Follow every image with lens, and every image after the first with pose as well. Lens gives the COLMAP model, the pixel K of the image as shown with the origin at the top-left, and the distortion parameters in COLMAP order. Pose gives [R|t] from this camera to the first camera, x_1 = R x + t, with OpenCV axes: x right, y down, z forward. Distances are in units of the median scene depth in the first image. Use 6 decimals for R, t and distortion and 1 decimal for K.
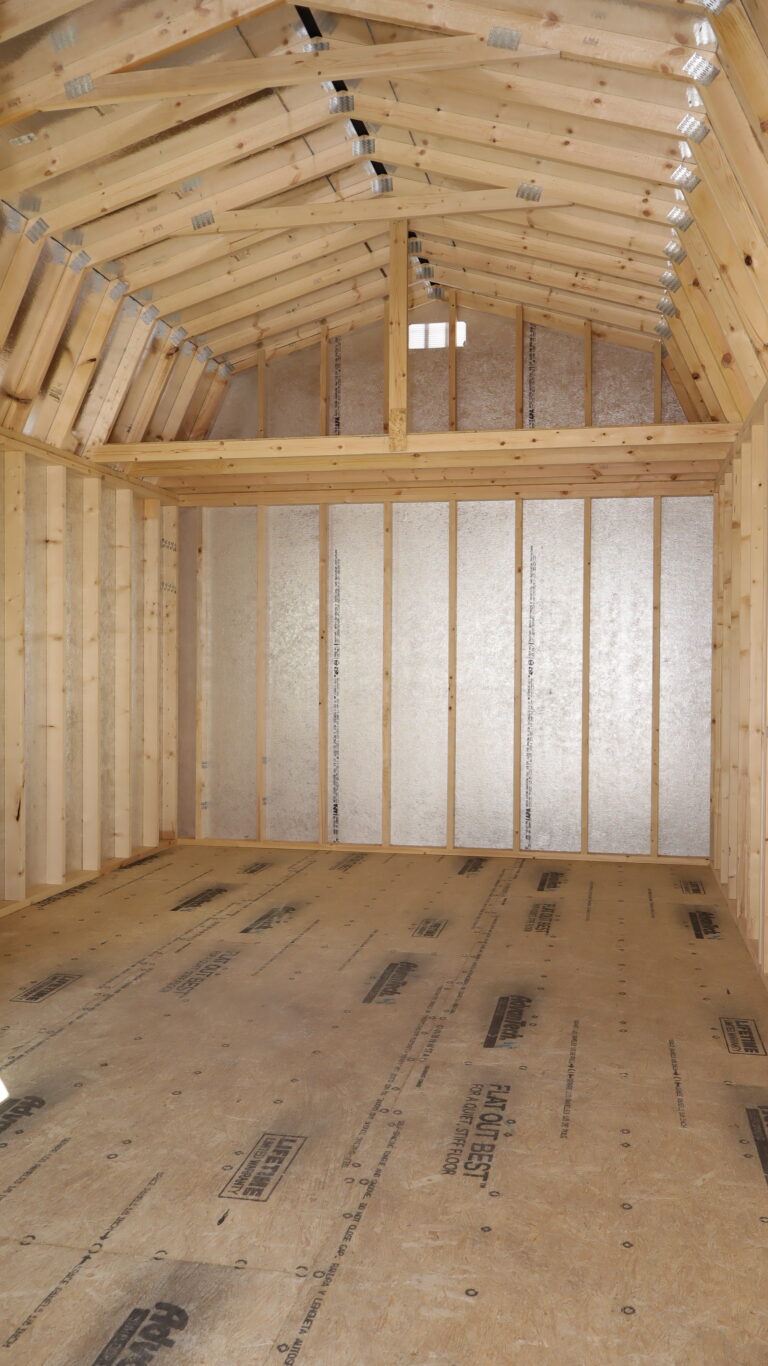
lens RADIAL K [[1136.9, 0, 384.0], [0, 1136.9, 683.0], [0, 0, 1]] dist [-0.007871, 0.004541]
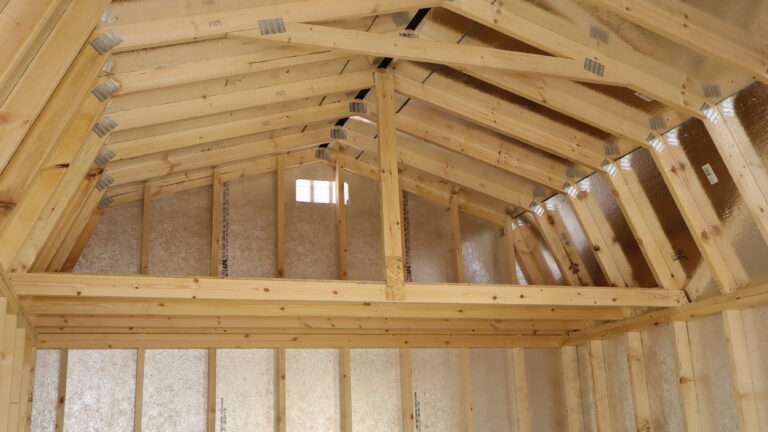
lens RADIAL K [[782.0, 0, 384.0], [0, 782.0, 216.0], [0, 0, 1]] dist [-0.011786, -0.013026]
pose [[0.857402, 0.100878, 0.504663, -0.276868], [0.055823, 0.956586, -0.286055, -0.071897], [-0.511610, 0.273436, 0.814548, 0.383740]]
